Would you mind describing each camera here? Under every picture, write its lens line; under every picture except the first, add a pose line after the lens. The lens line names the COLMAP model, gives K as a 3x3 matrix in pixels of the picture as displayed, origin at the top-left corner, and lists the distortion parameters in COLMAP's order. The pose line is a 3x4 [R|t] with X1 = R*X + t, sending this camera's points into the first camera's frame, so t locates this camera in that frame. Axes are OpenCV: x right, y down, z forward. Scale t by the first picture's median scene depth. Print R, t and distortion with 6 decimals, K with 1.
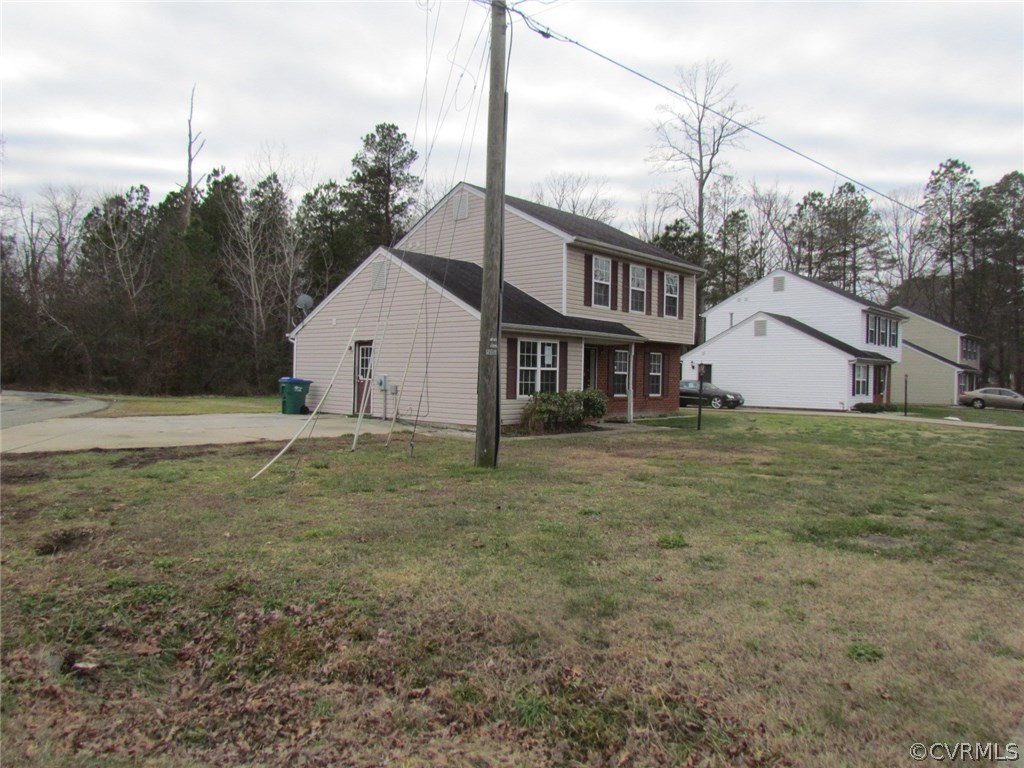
lens RADIAL K [[741.9, 0, 512.0], [0, 741.9, 384.0], [0, 0, 1]] dist [-0.012583, -0.001324]
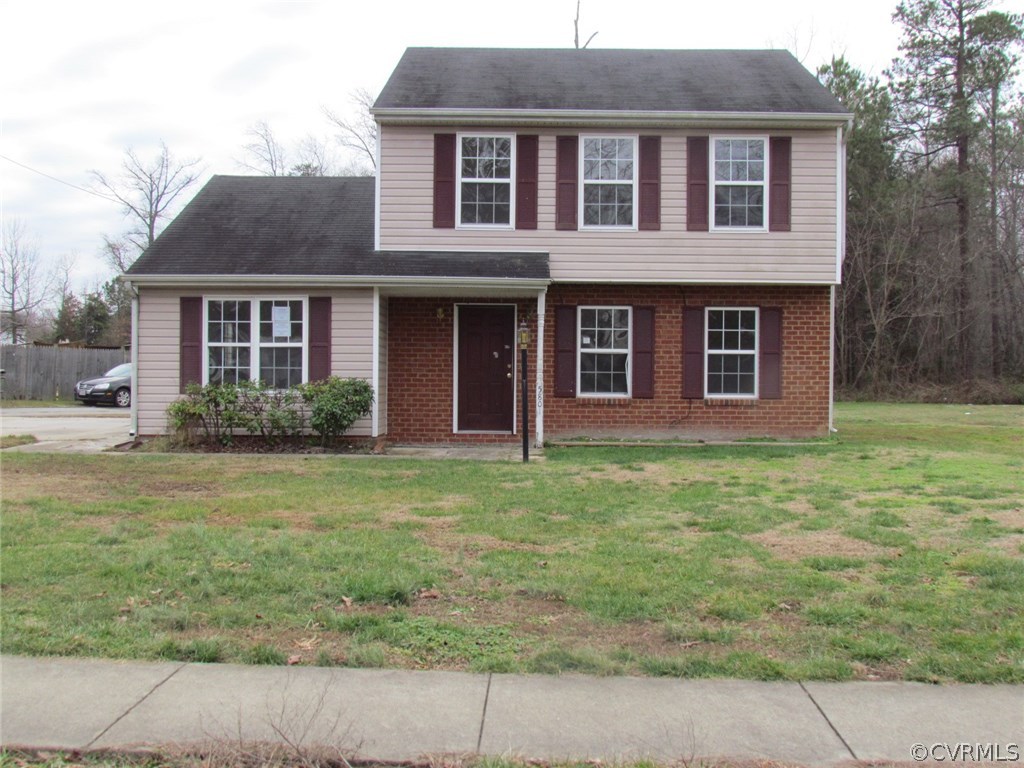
lens RADIAL K [[1131.7, 0, 512.0], [0, 1131.7, 384.0], [0, 0, 1]] dist [-0.068039, 0.022385]
pose [[0.666066, -0.008978, -0.745839, 0.828807], [-0.001405, 0.999911, -0.013290, 0.022222], [0.745892, 0.009900, 0.665993, 0.535651]]
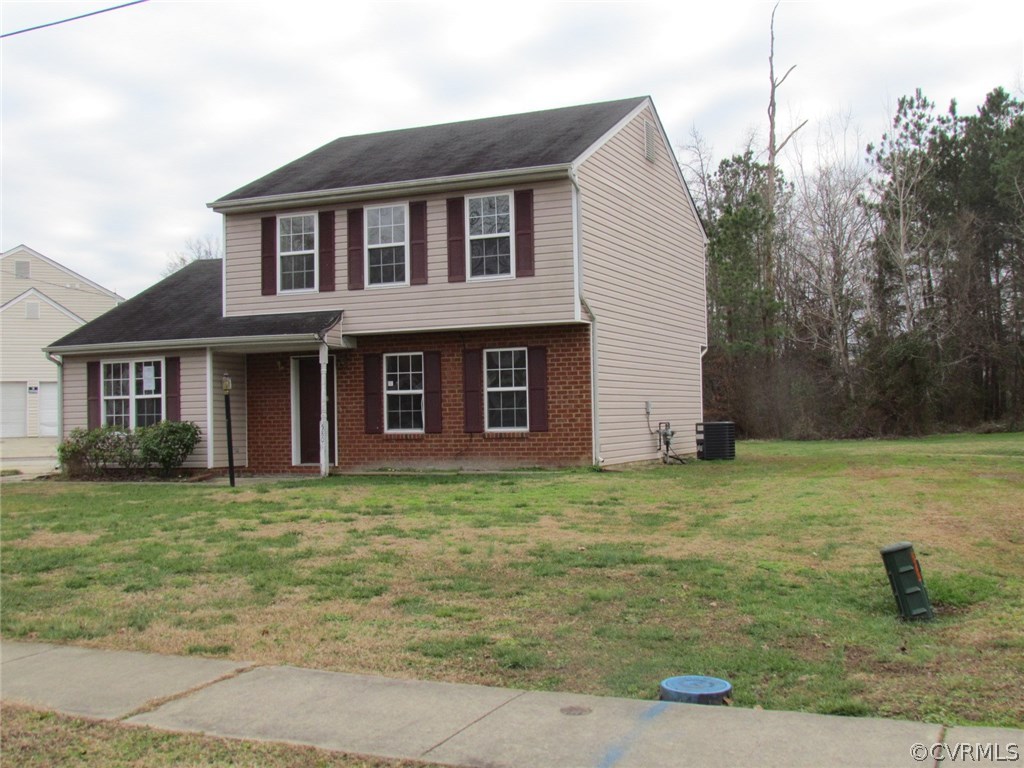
lens RADIAL K [[1131.7, 0, 512.0], [0, 1131.7, 384.0], [0, 0, 1]] dist [-0.068039, 0.022385]
pose [[0.325838, -0.050505, -0.944076, 1.222172], [0.018150, 0.998722, -0.047164, 0.026773], [0.945251, -0.001767, 0.326338, 0.966503]]
